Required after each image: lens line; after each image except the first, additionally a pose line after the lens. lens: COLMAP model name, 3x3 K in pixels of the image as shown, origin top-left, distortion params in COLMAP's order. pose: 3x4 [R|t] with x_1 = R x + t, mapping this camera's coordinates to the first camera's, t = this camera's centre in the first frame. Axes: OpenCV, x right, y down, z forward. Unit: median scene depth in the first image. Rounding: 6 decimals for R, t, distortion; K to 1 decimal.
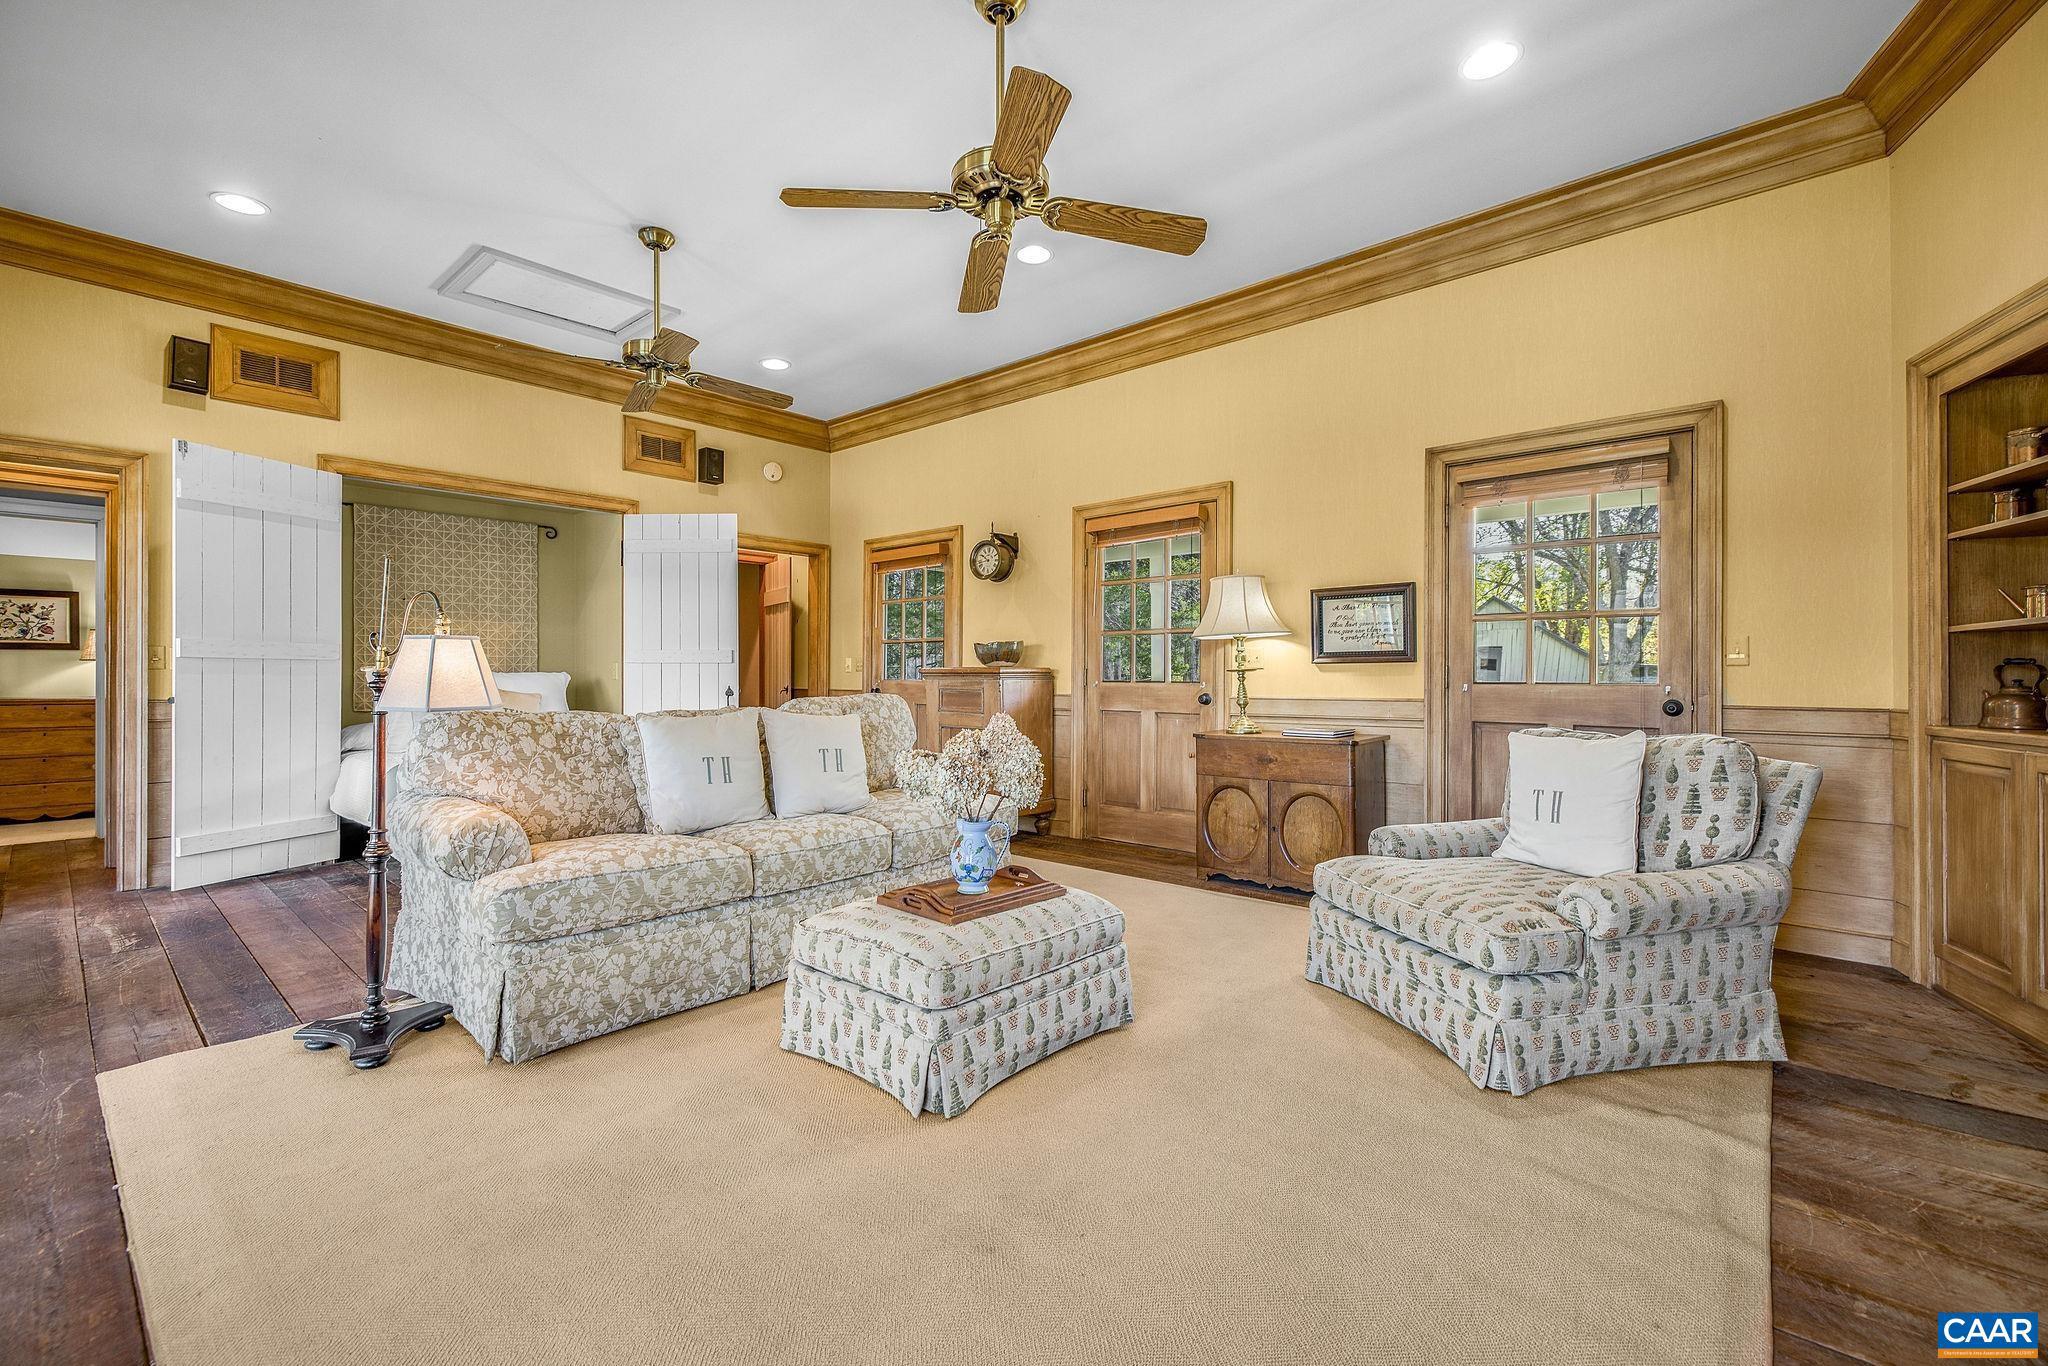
lens RADIAL K [[872.2, 0, 1014.6], [0, 872.2, 674.3], [0, 0, 1]] dist [-0.000730, -0.000209]
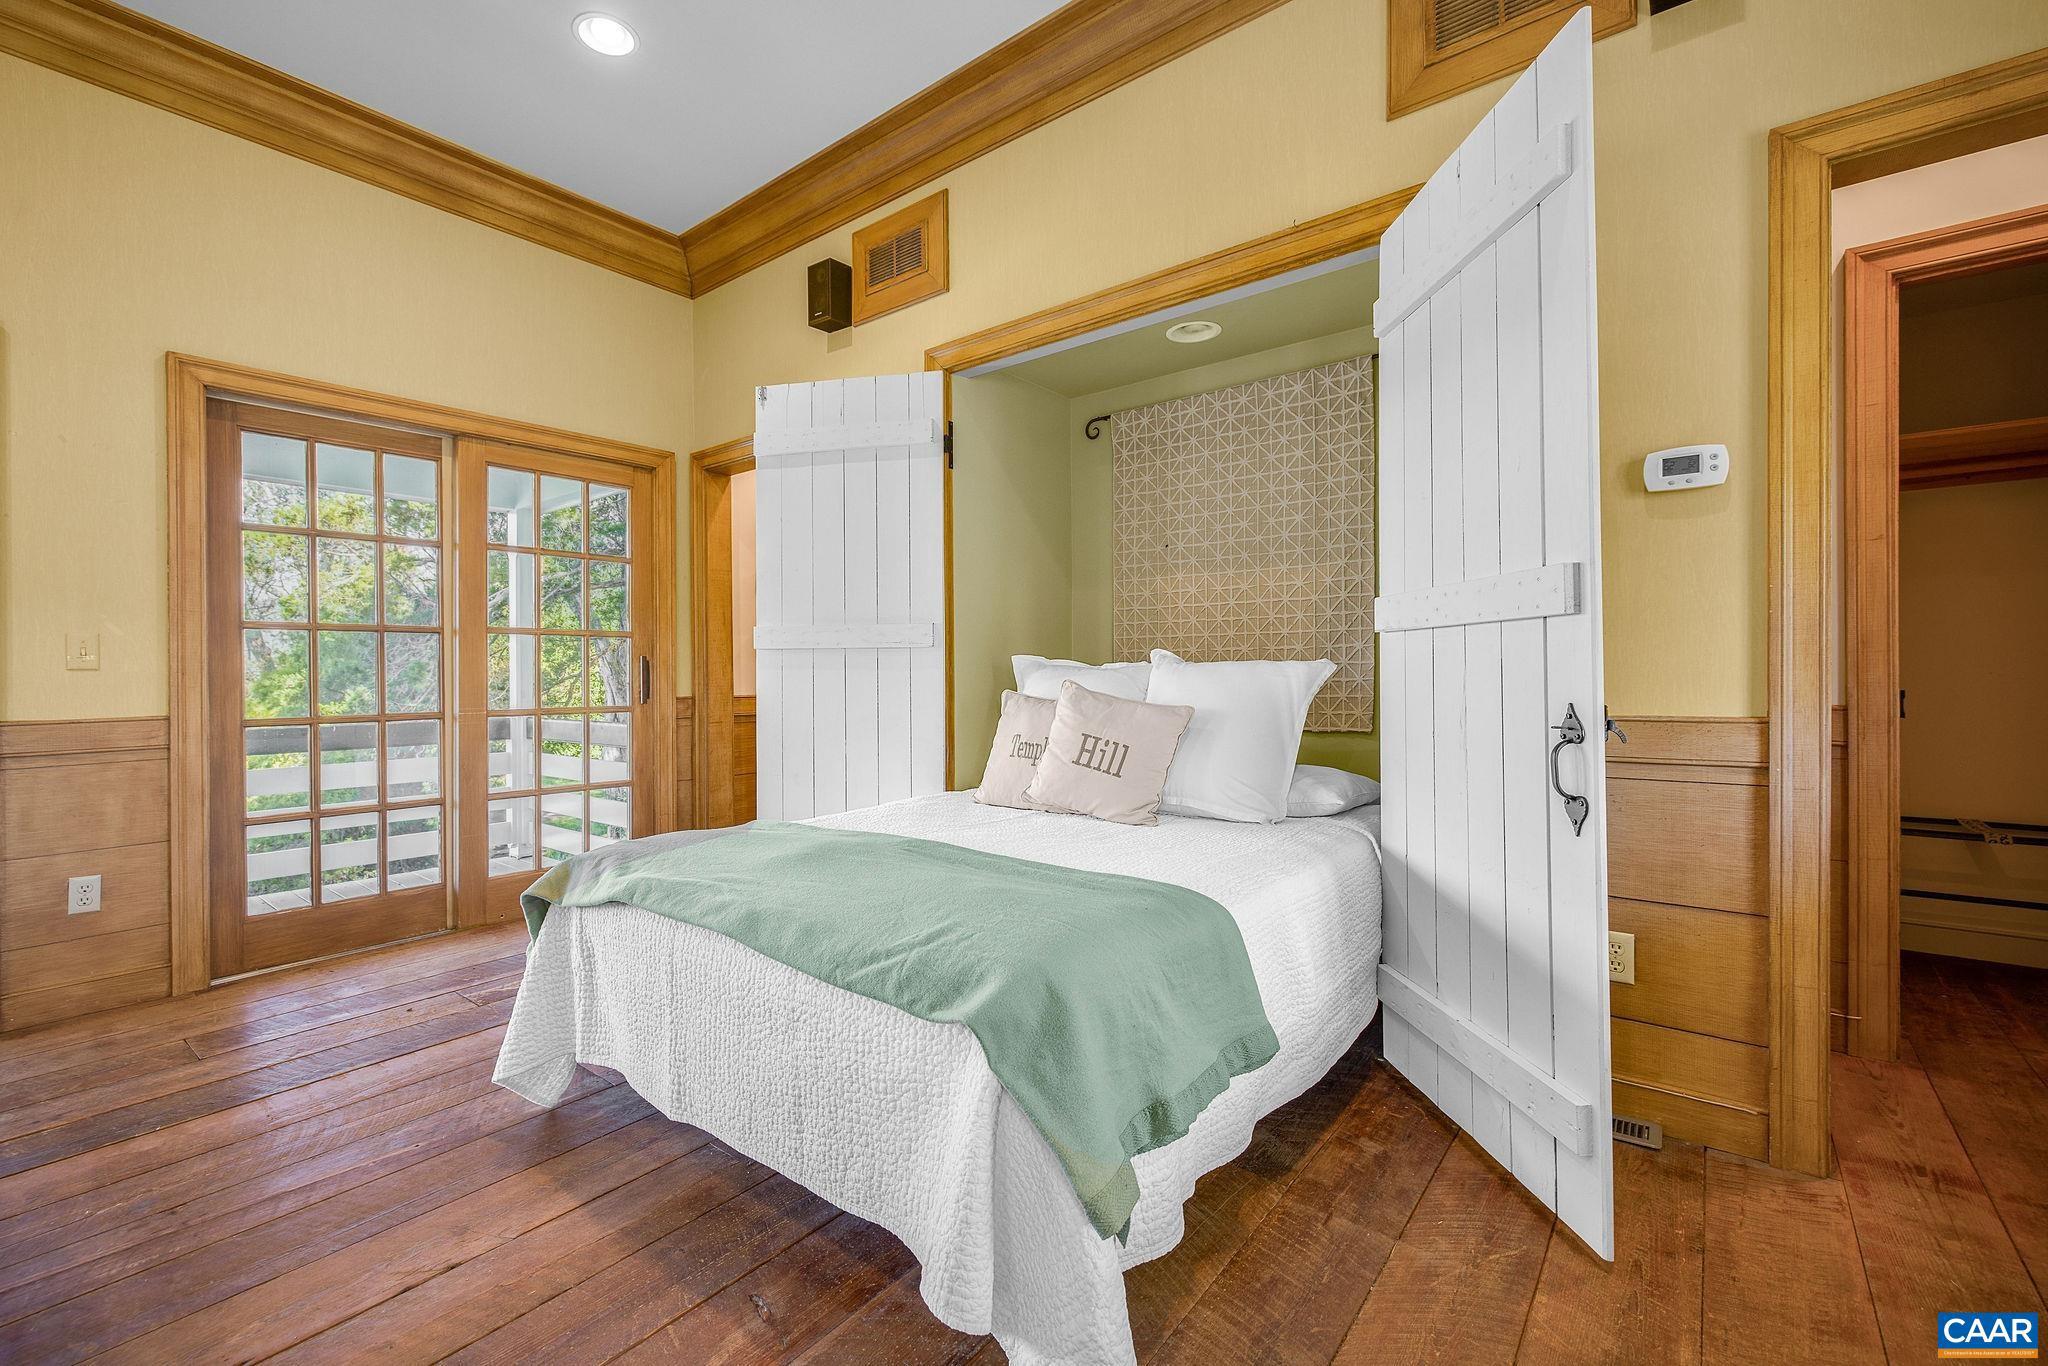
lens RADIAL K [[872.2, 0, 1014.6], [0, 872.2, 674.3], [0, 0, 1]] dist [-0.000730, -0.000209]
pose [[0.028669, 0.006398, -0.999568, -0.096072], [0.002164, 0.999977, 0.006463, 0.002002], [0.999587, -0.002348, 0.028654, 1.045460]]
